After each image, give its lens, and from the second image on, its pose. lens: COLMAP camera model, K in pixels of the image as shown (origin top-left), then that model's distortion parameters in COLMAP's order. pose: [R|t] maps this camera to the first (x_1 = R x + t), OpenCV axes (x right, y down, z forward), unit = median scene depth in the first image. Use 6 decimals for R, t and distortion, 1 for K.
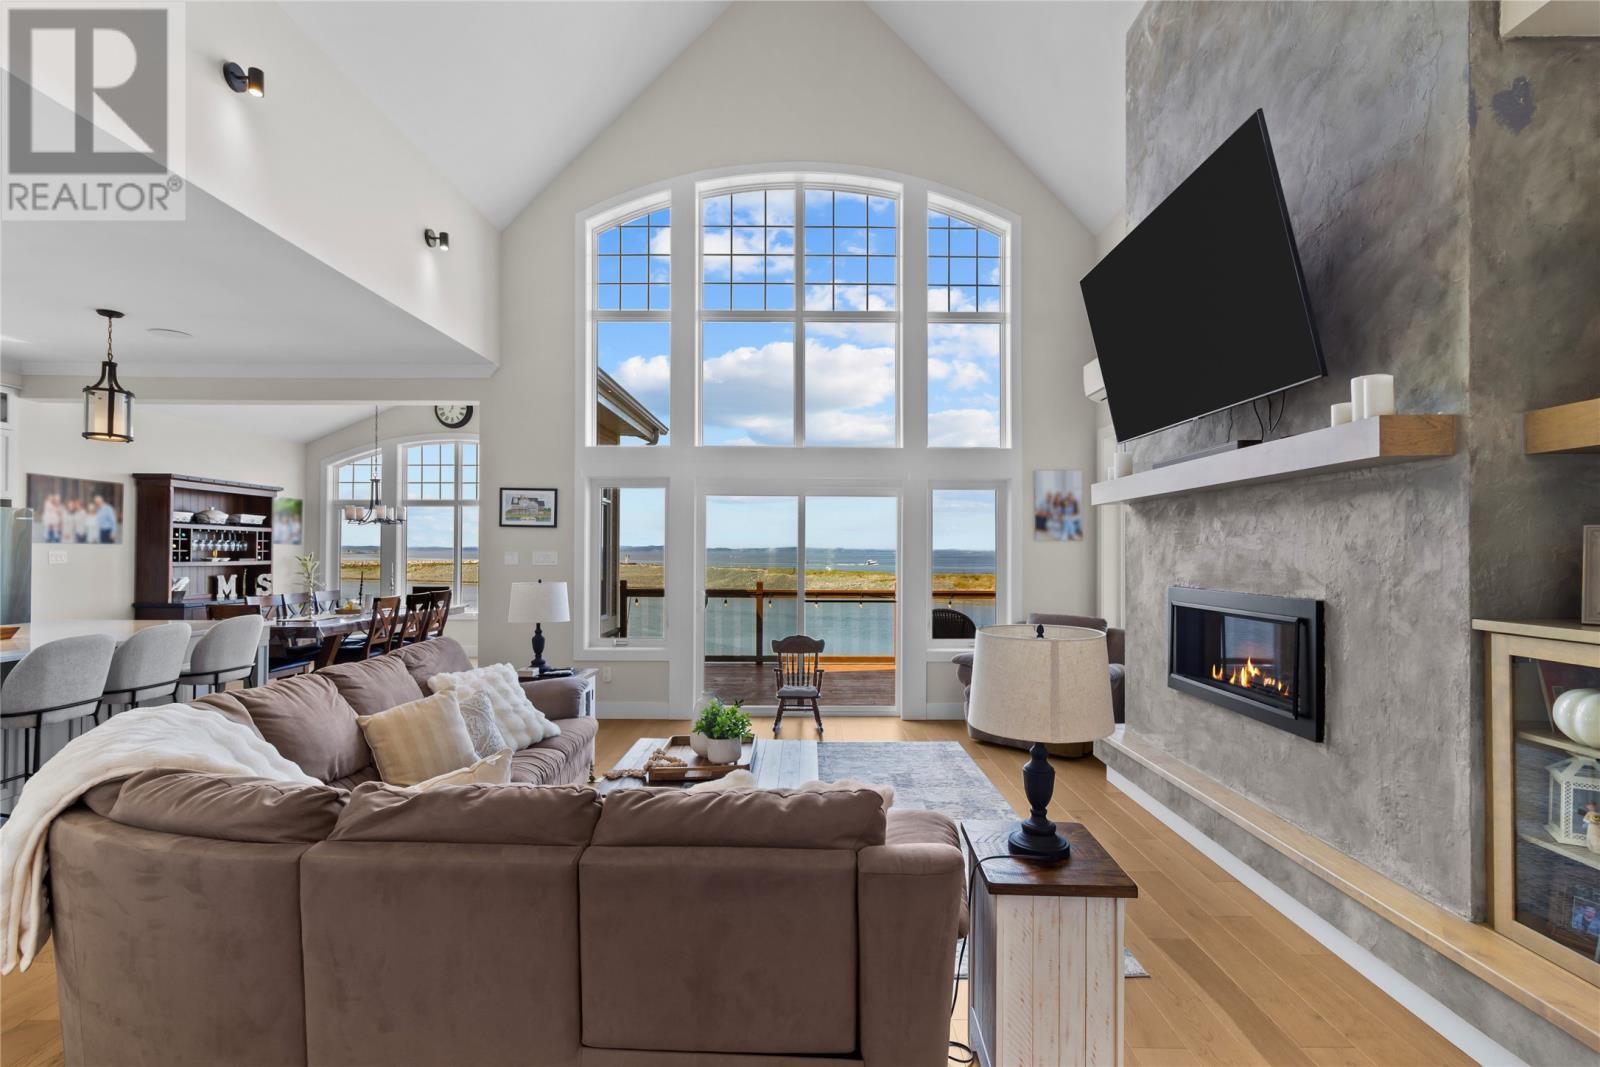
lens RADIAL K [[747.1, 0, 800.6], [0, 747.1, 548.9], [0, 0, 1]] dist [0.002166, -0.001412]
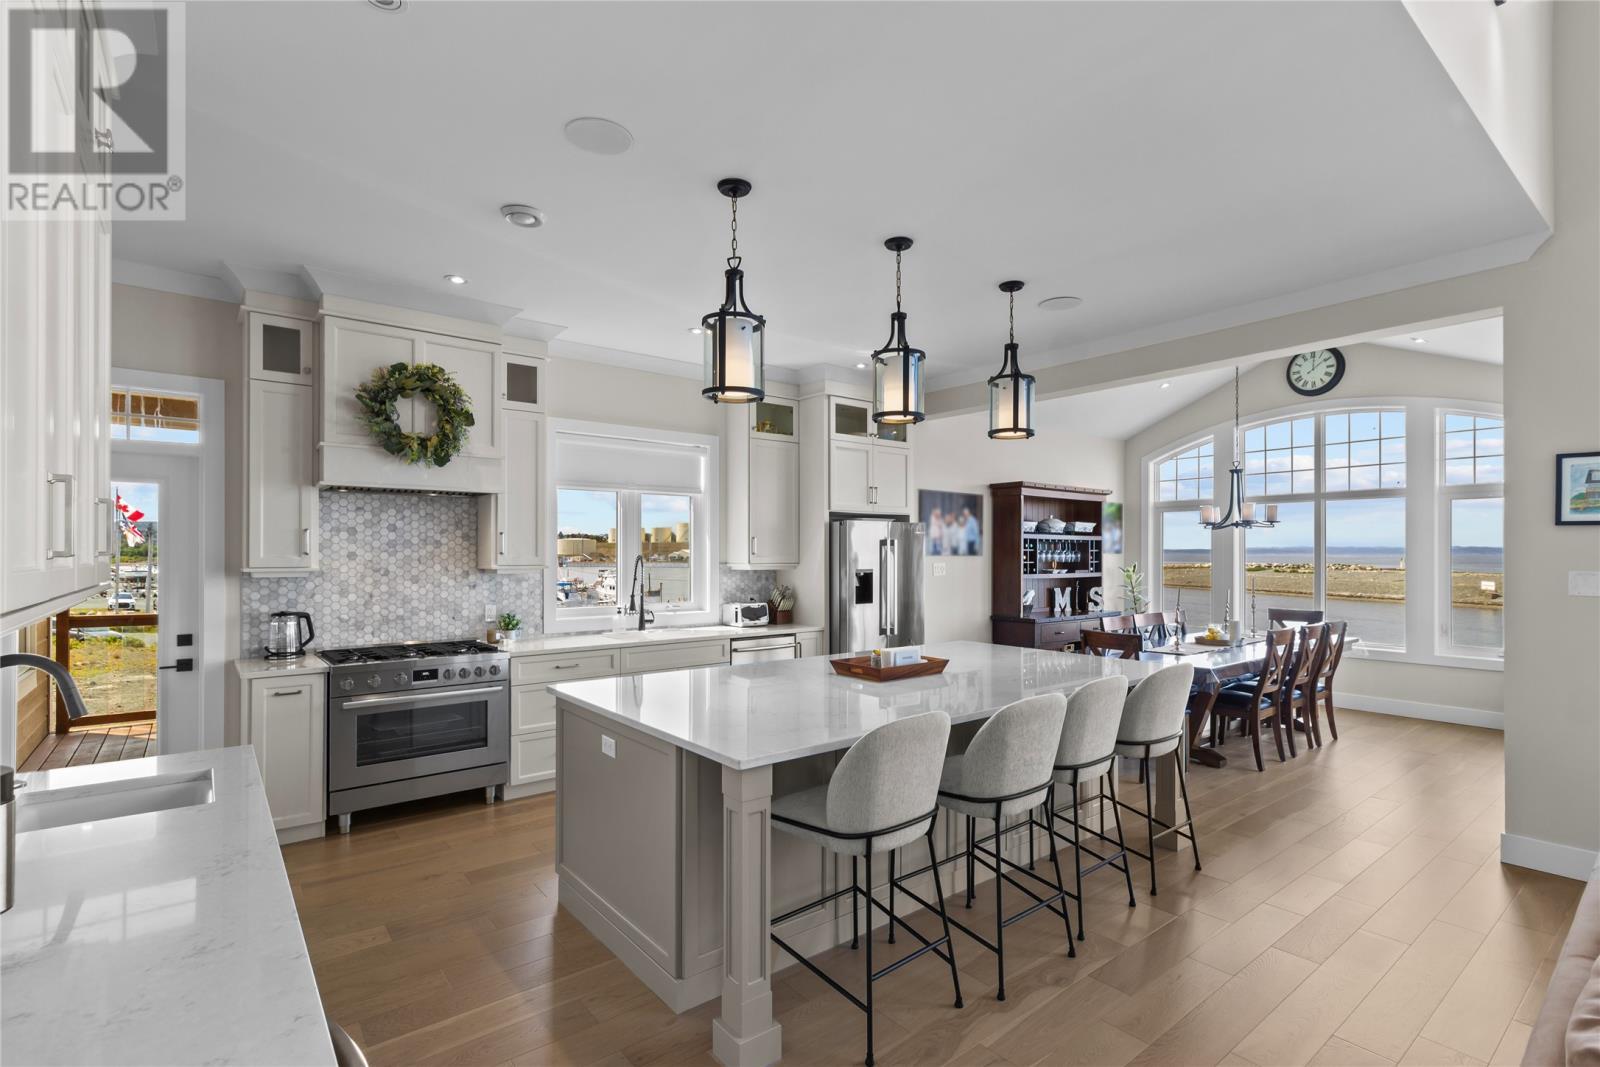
lens RADIAL K [[747.1, 0, 804.5], [0, 747.1, 544.1], [0, 0, 1]] dist [0.002166, -0.001412]
pose [[0.620338, -0.013574, -0.784217, -0.226955], [0.005663, 0.999902, -0.012828, -0.008841], [0.784314, 0.003517, 0.620354, 0.164042]]
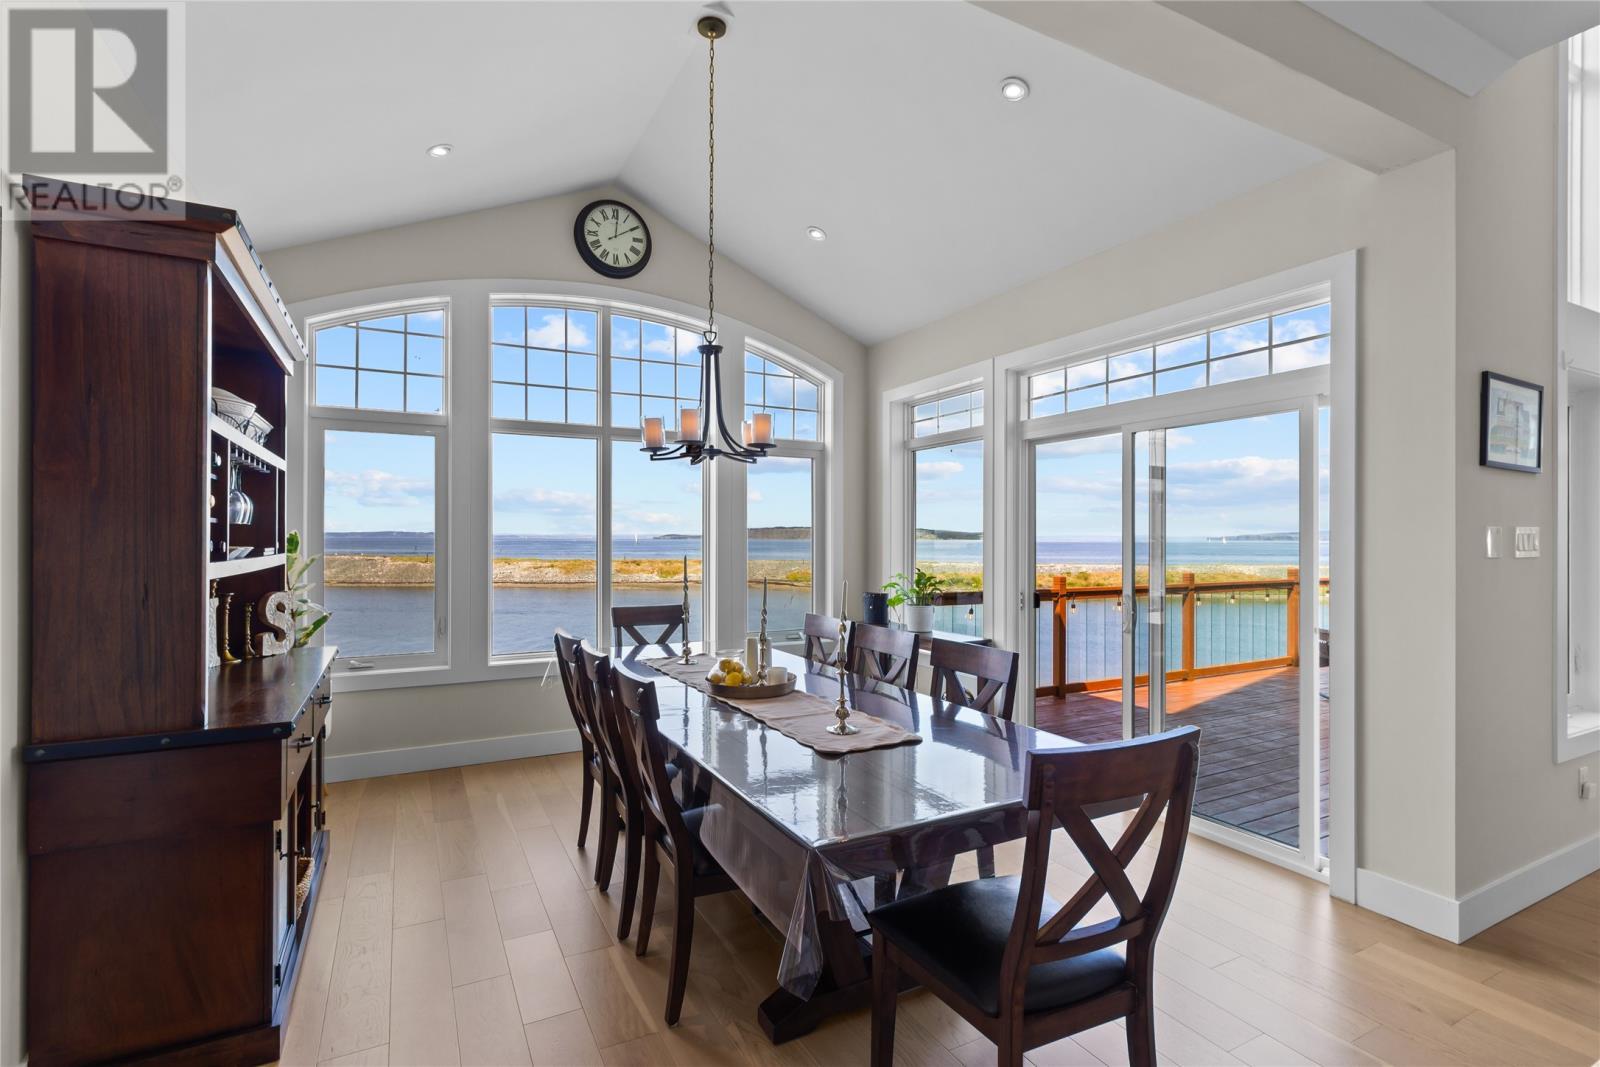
lens RADIAL K [[747.1, 0, 801.7], [0, 747.1, 538.1], [0, 0, 1]] dist [0.002166, -0.001412]
pose [[0.882869, 0.000619, 0.469619, -0.668141], [-0.002989, 0.999986, 0.004301, 0.006394], [-0.469610, -0.005201, 0.882859, 0.584845]]
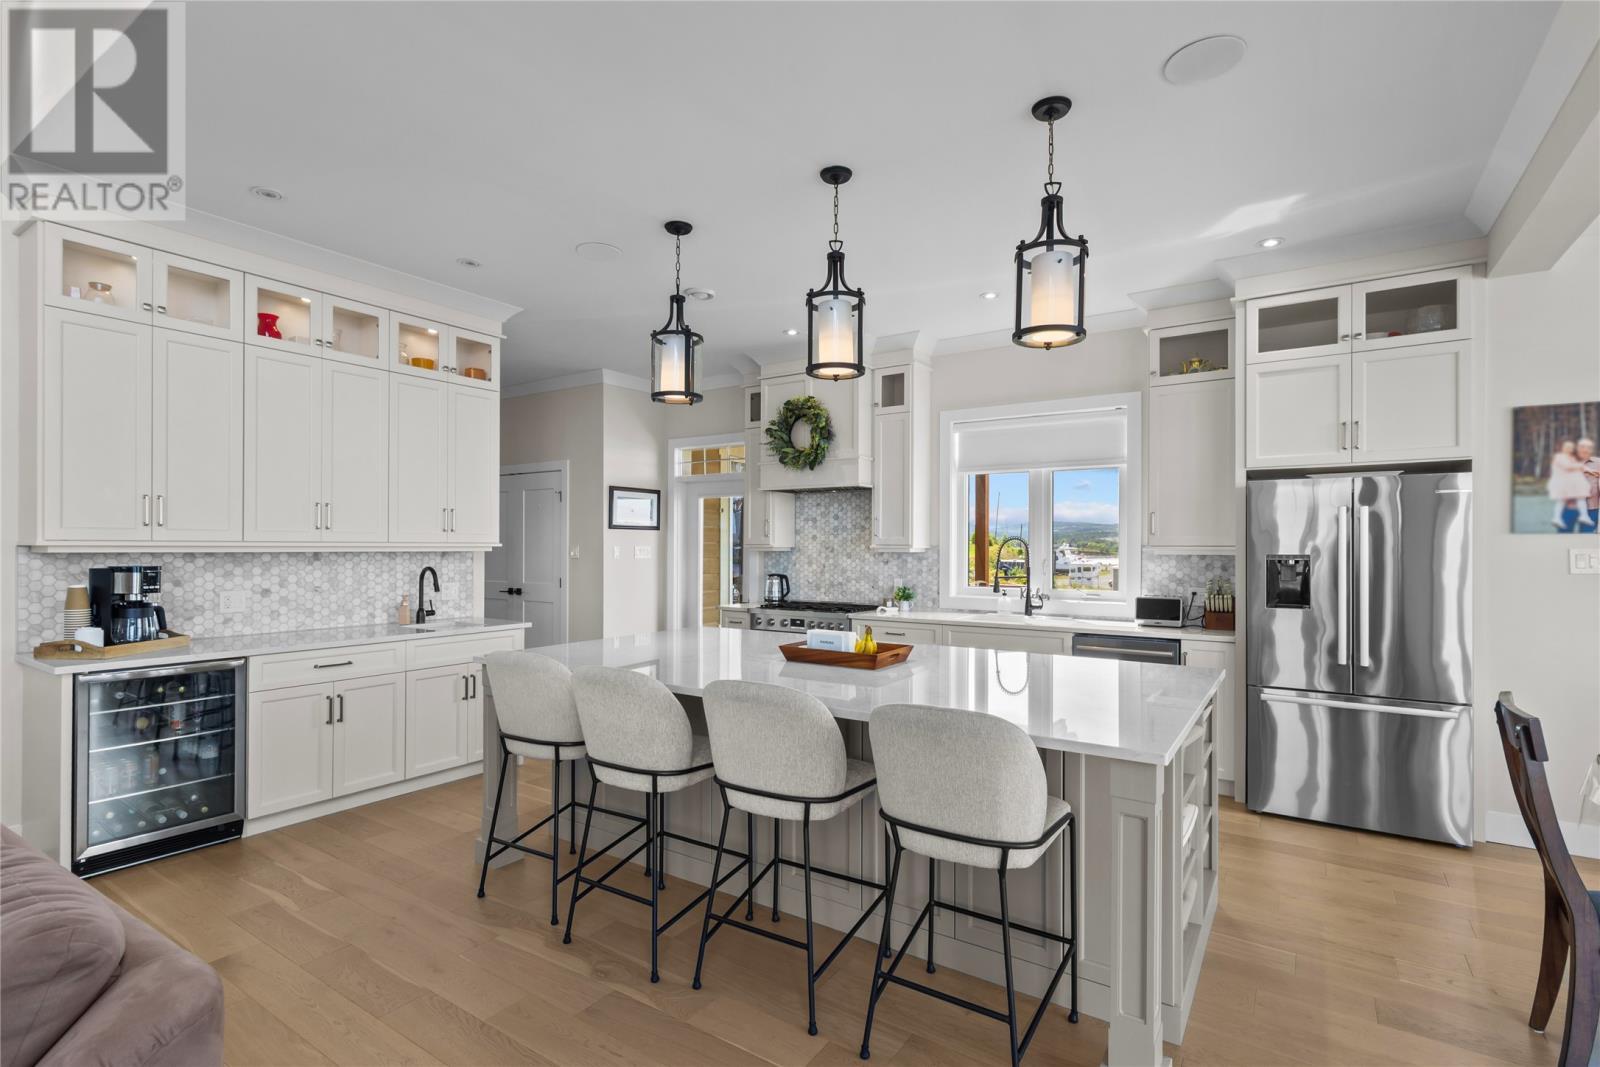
lens RADIAL K [[747.1, 0, 796.5], [0, 747.1, 548.7], [0, 0, 1]] dist [0.002166, -0.001412]
pose [[-0.550871, -0.003057, -0.834585, -0.202522], [-0.000981, 0.999995, -0.003015, 0.003389], [0.834590, -0.000843, -0.550871, 0.614103]]
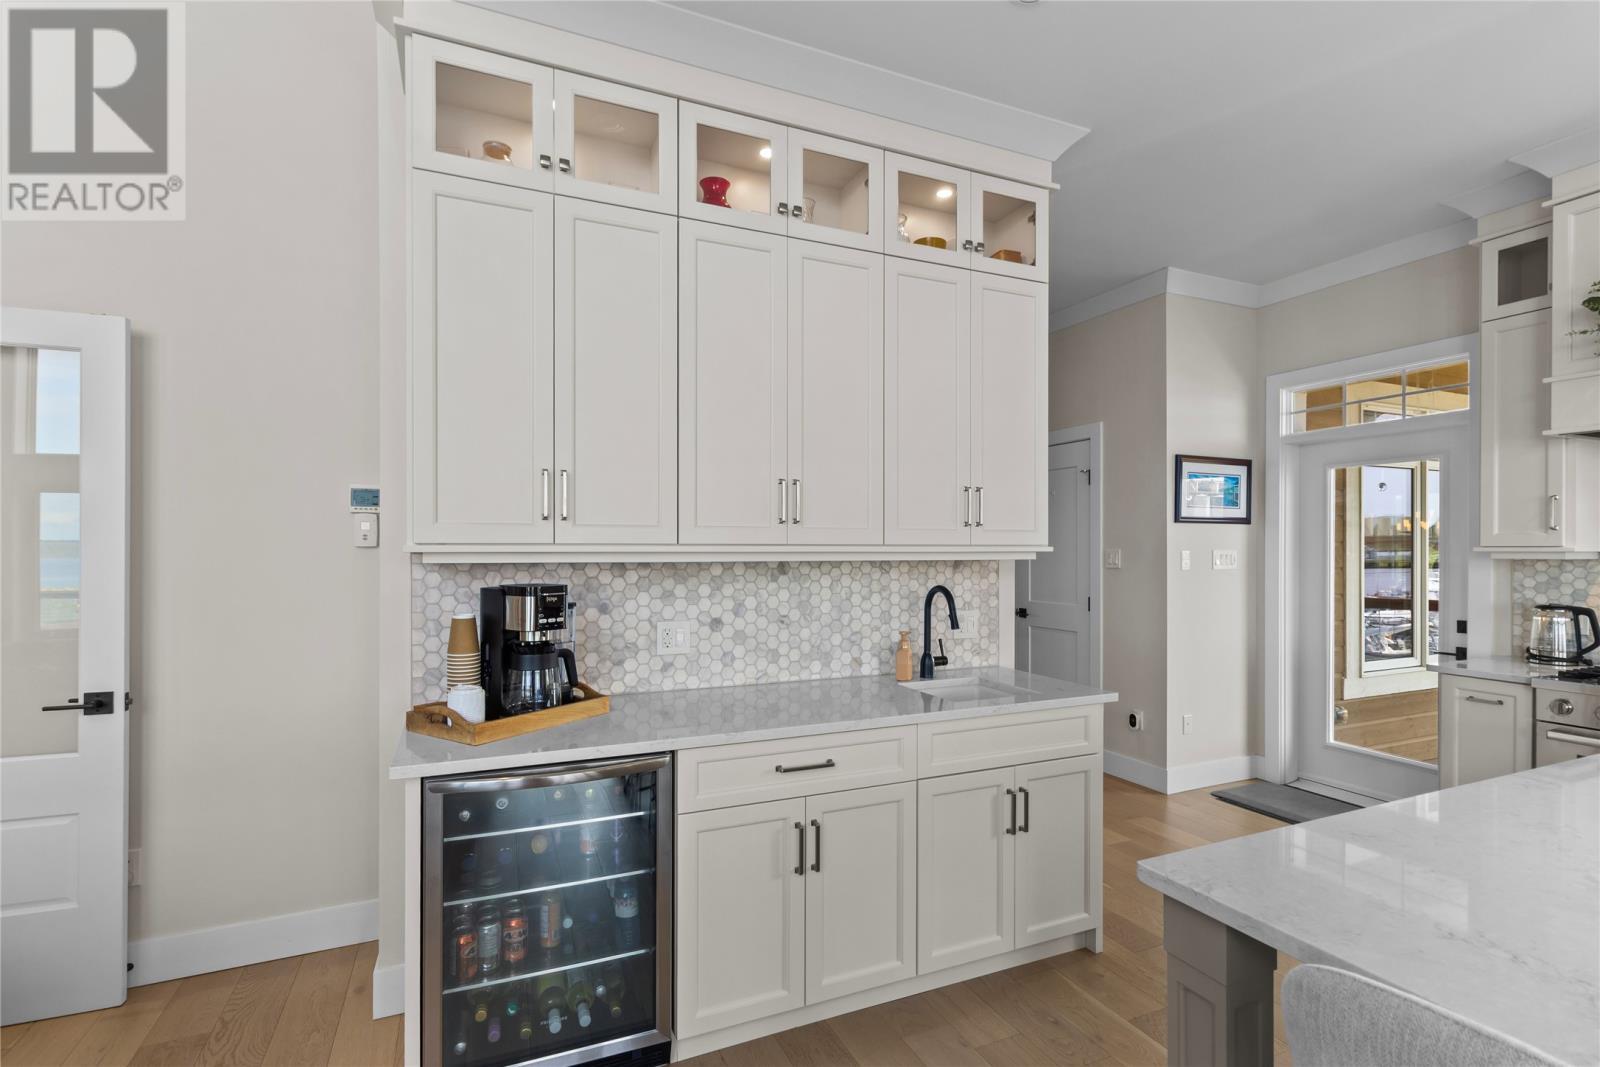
lens RADIAL K [[747.1, 0, 799.5], [0, 747.1, 550.2], [0, 0, 1]] dist [0.002166, -0.001412]
pose [[-0.911583, 0.002003, -0.411112, -0.311860], [0.003144, 0.999993, -0.002101, -0.001116], [0.411105, -0.003208, -0.911582, 0.378421]]
